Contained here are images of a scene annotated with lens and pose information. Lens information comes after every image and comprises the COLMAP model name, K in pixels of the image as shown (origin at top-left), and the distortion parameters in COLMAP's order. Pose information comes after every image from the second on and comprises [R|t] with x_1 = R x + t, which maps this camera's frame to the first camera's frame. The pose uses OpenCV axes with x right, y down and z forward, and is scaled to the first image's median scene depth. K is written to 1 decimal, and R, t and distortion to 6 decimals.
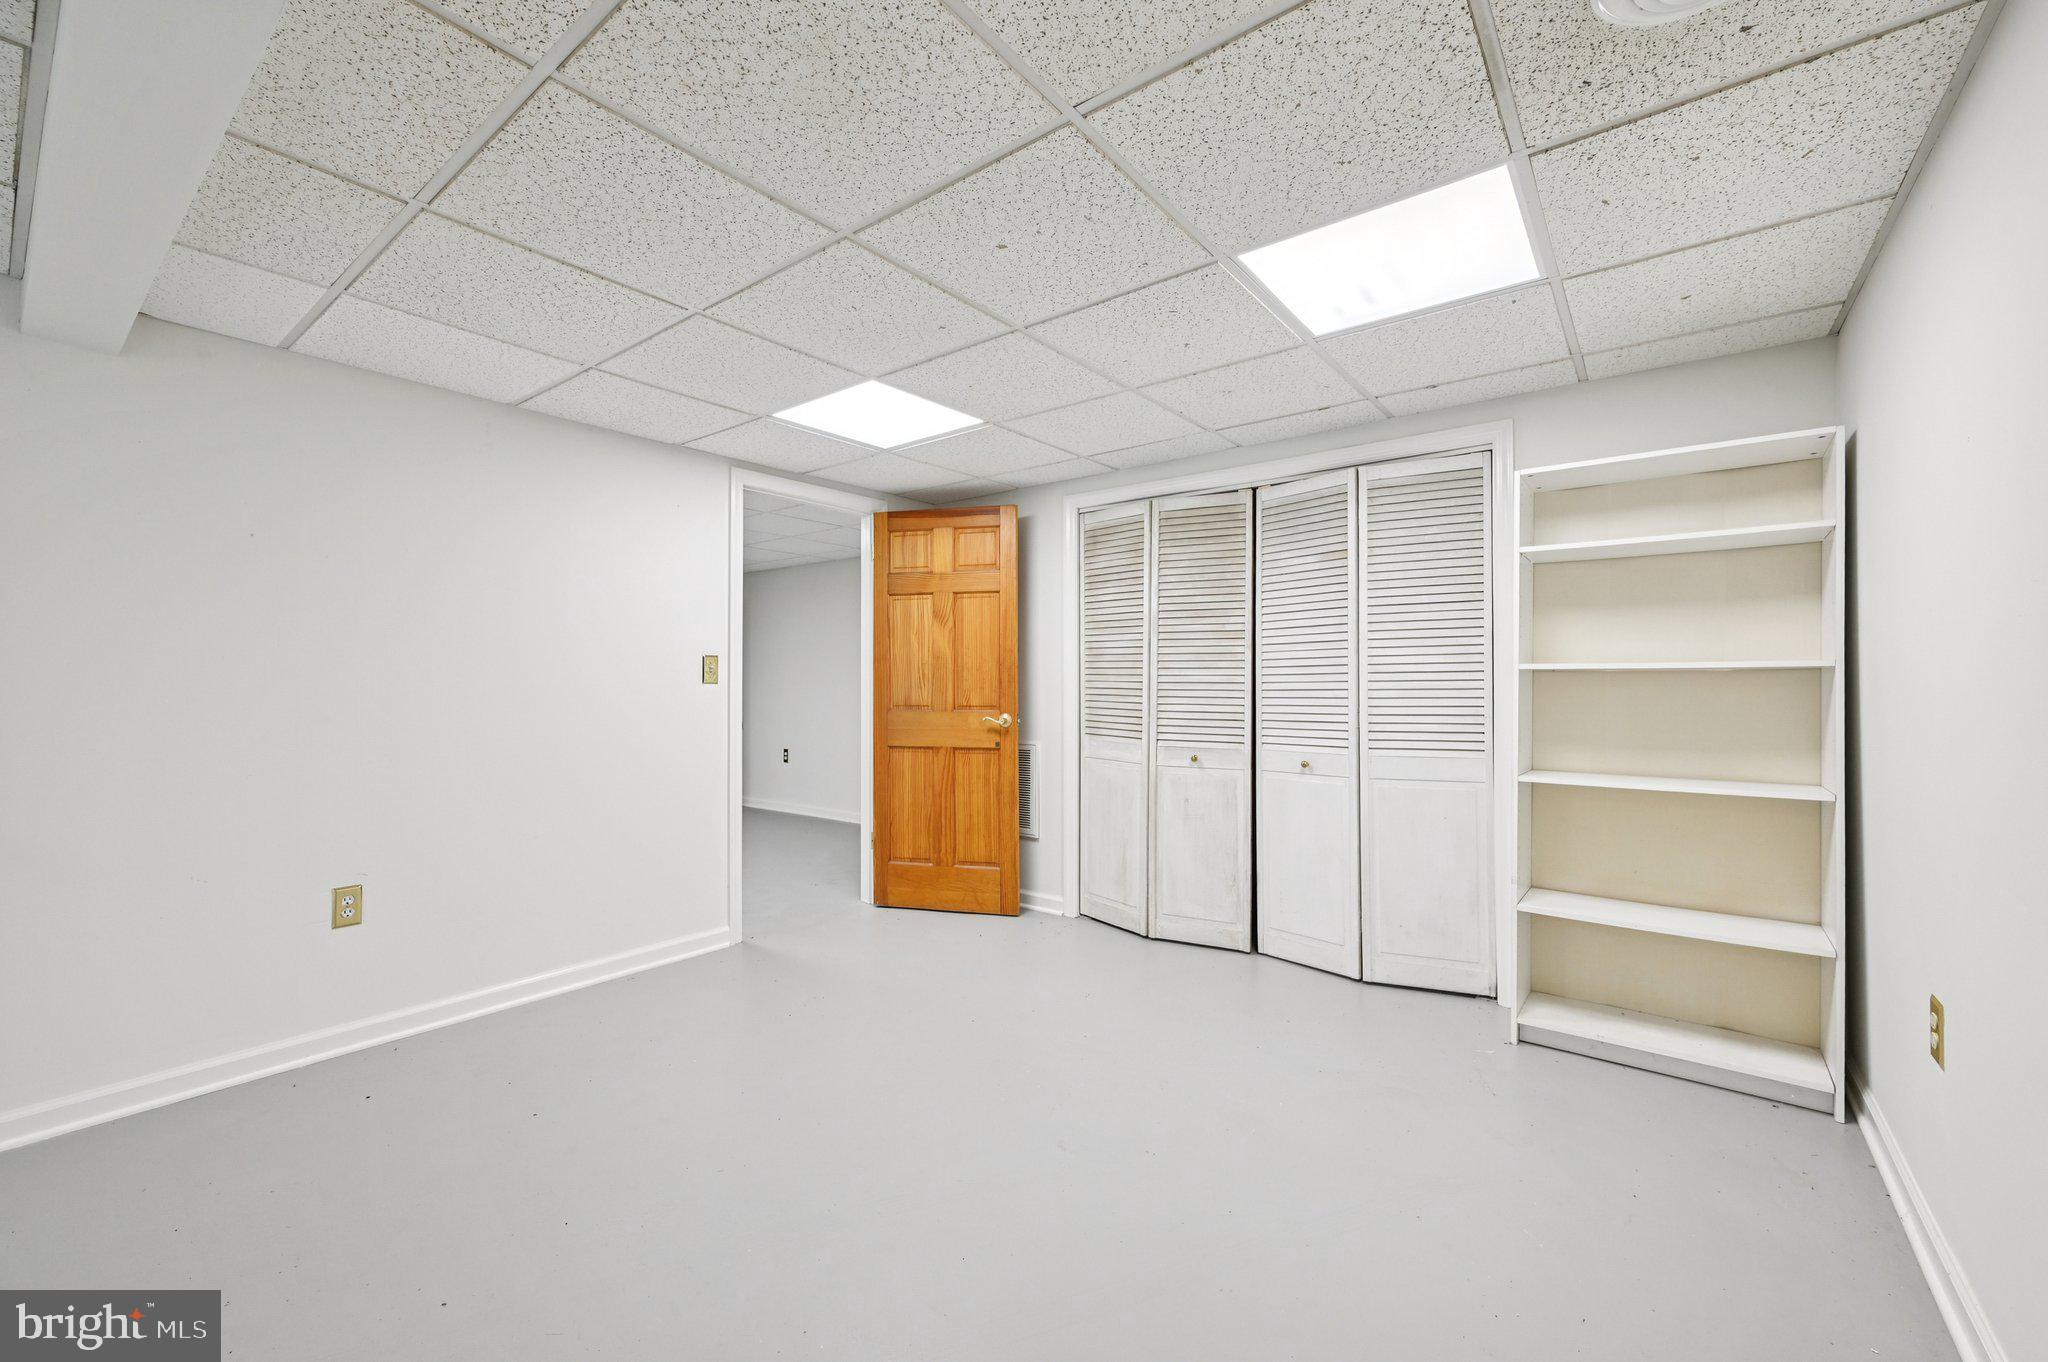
lens RADIAL K [[806.5, 0, 1032.3], [0, 806.5, 675.6], [0, 0, 1]] dist [-0.002403, 0.000127]
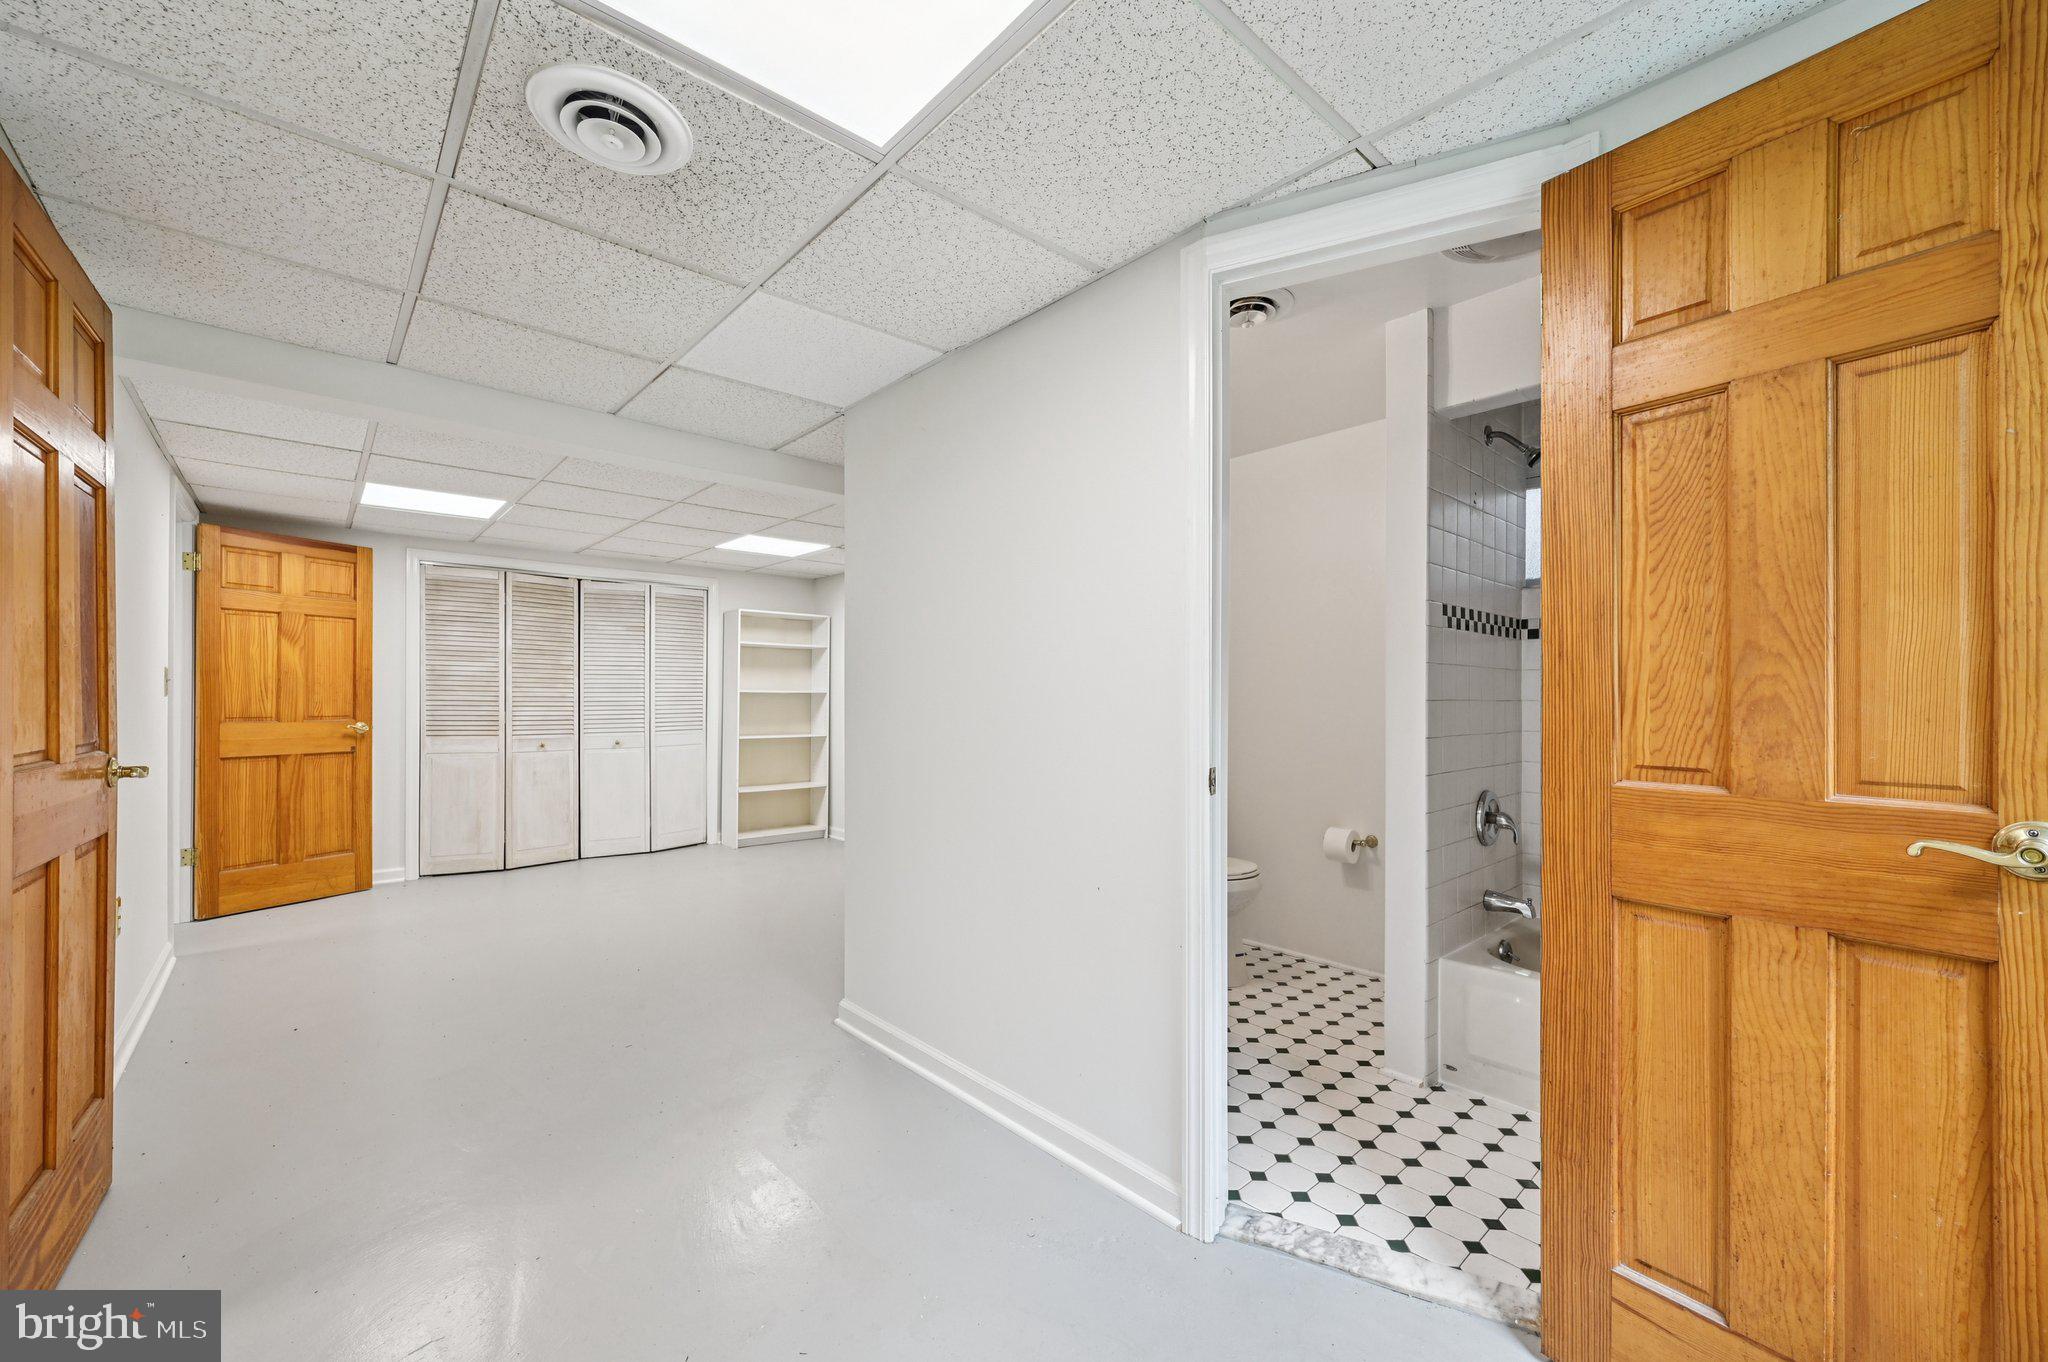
lens RADIAL K [[806.5, 0, 1025.0], [0, 806.5, 694.7], [0, 0, 1]] dist [-0.002403, 0.000127]
pose [[0.188192, 0.007886, 0.982101, -1.008604], [-0.009040, 0.999939, -0.006297, 0.005542], [-0.982091, -0.007693, 0.188252, -0.184196]]
